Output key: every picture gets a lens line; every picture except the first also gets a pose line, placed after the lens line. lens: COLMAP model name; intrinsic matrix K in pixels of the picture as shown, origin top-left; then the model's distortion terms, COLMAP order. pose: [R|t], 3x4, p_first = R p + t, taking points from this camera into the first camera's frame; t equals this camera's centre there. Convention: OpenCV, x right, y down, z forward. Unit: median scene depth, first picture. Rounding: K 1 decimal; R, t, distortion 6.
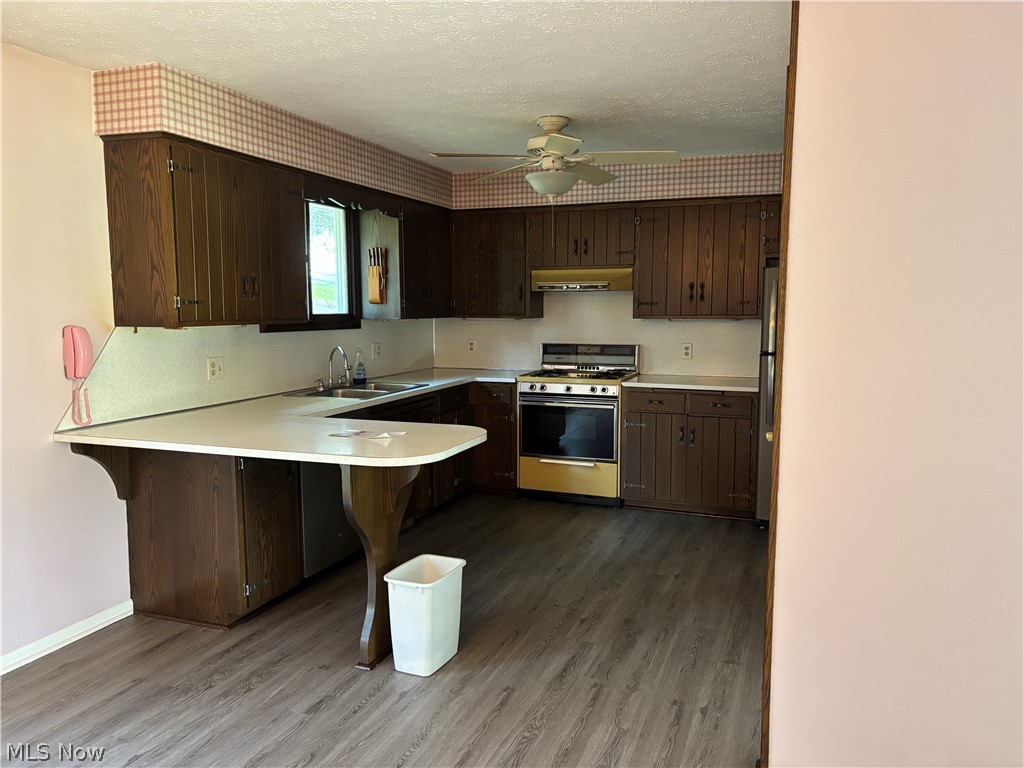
lens RADIAL K [[773.8, 0, 512.0], [0, 773.8, 384.0], [0, 0, 1]] dist [0.040949, -0.003027]
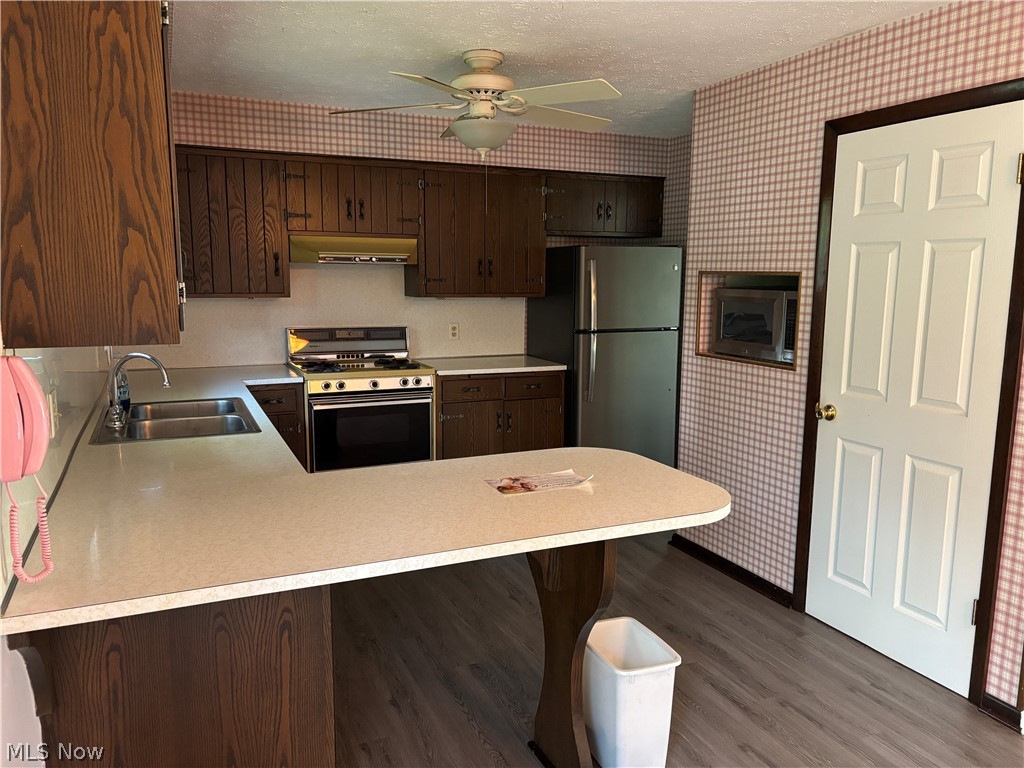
lens RADIAL K [[779.1, 0, 512.0], [0, 779.1, 384.0], [0, 0, 1]] dist [0.107095, -0.104776]
pose [[0.696804, -0.093163, 0.711186, -0.426653], [0.059086, 0.995614, 0.072532, -0.046615], [-0.714824, -0.008520, 0.699253, 0.319276]]
